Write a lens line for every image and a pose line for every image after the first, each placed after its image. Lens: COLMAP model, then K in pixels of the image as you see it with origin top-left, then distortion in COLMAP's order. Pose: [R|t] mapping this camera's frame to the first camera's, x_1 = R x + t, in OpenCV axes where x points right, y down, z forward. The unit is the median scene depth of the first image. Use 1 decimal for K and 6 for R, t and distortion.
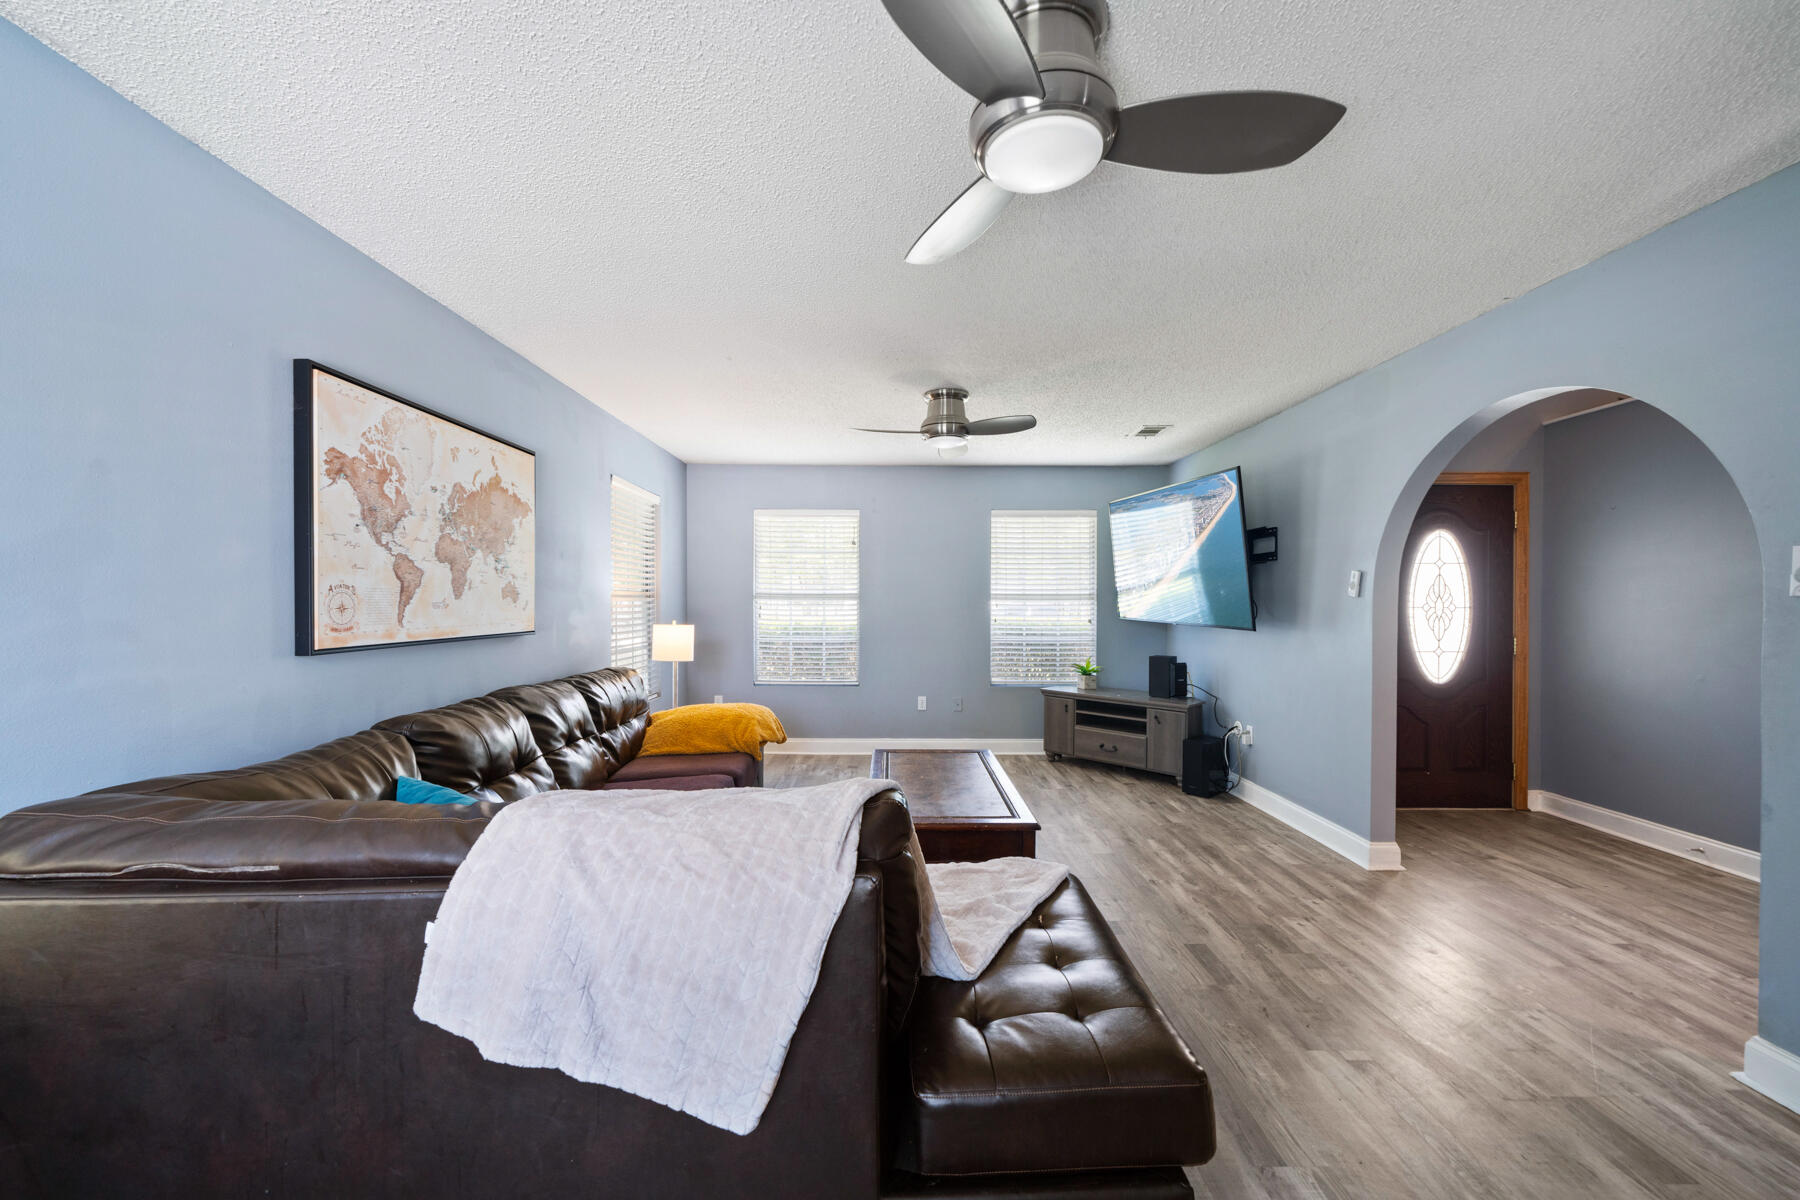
lens RADIAL K [[699.4, 0, 926.1], [0, 699.4, 603.7], [0, 0, 1]] dist [-0.000834, -0.000176]
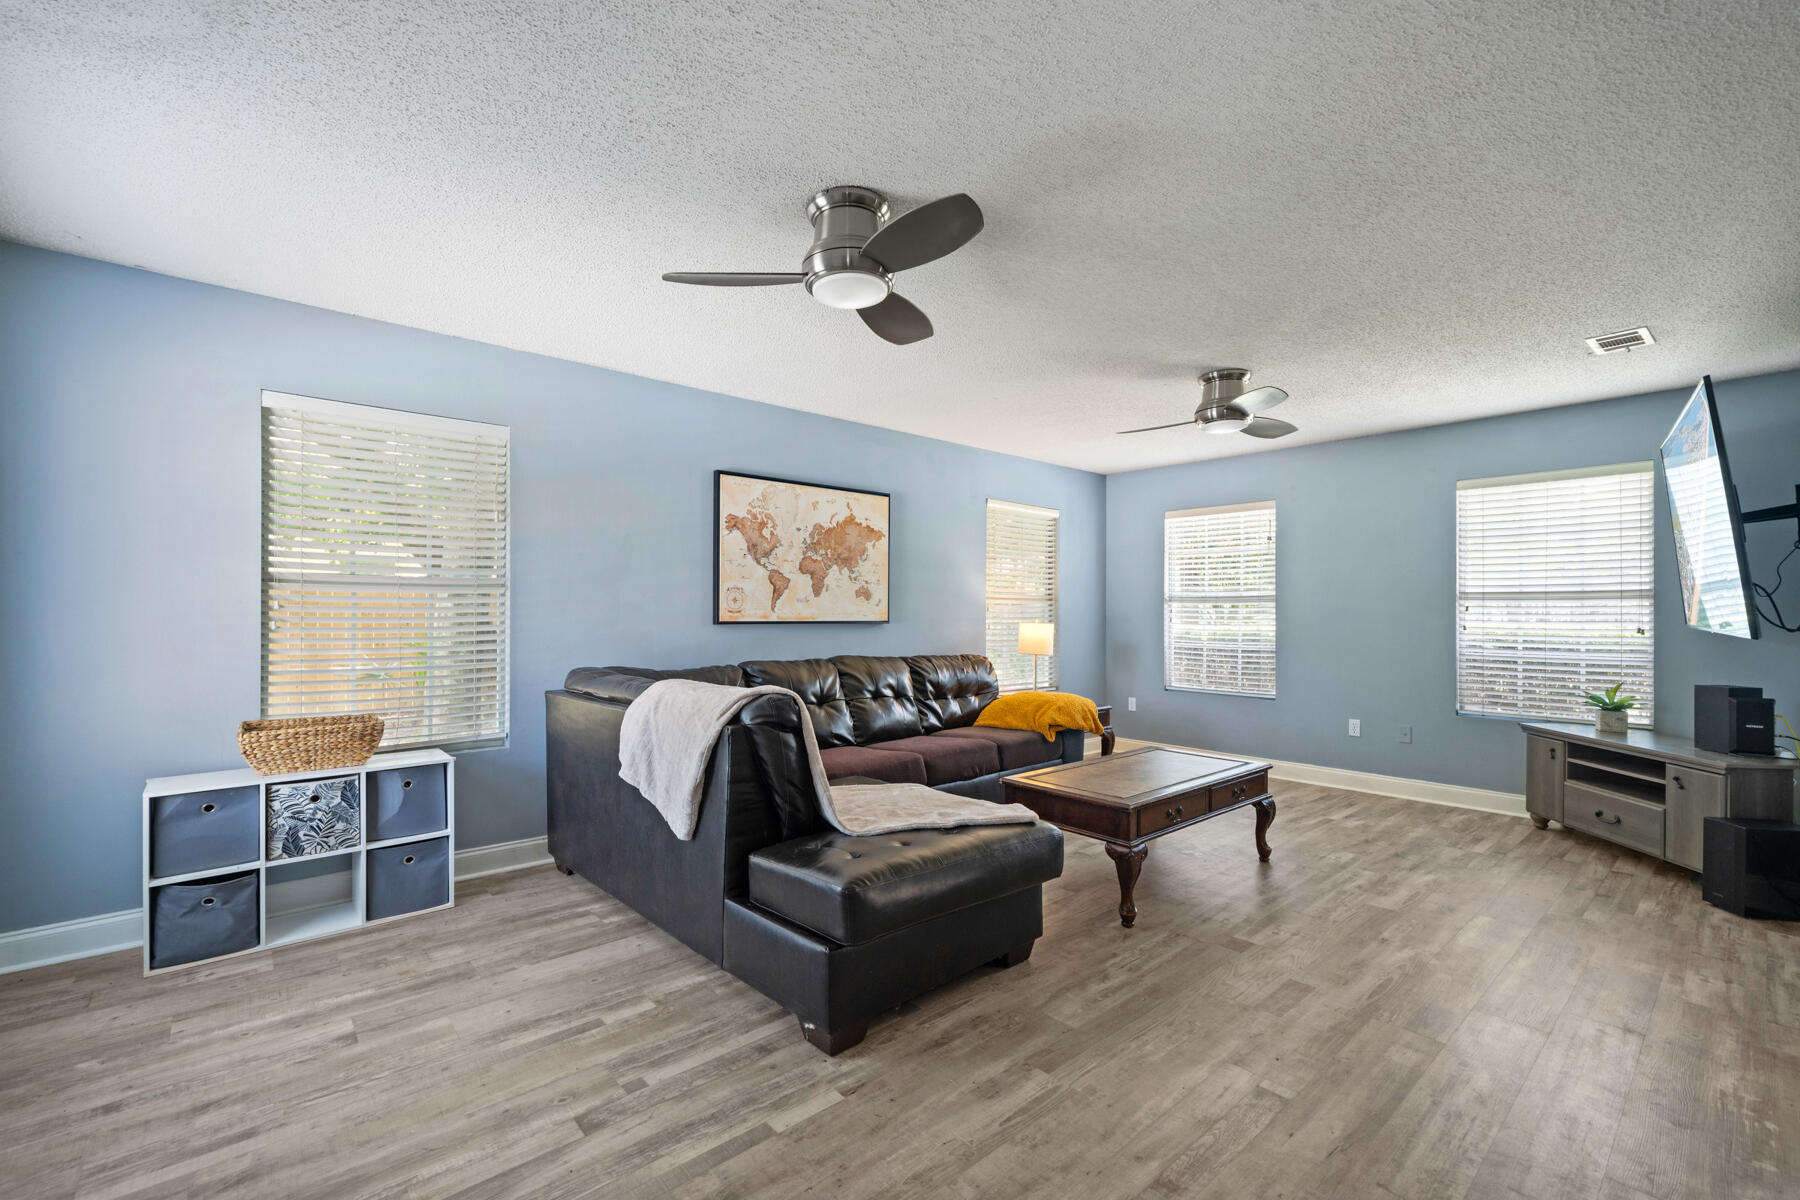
lens RADIAL K [[795.2, 0, 900.2], [0, 795.2, 600.2], [0, 0, 1]] dist [-0.000908, 0.000607]
pose [[0.647670, -0.015283, -0.761768, 0.647067], [-0.006045, 0.999664, -0.025196, 0.035393], [0.761897, 0.020923, 0.647360, -0.013649]]
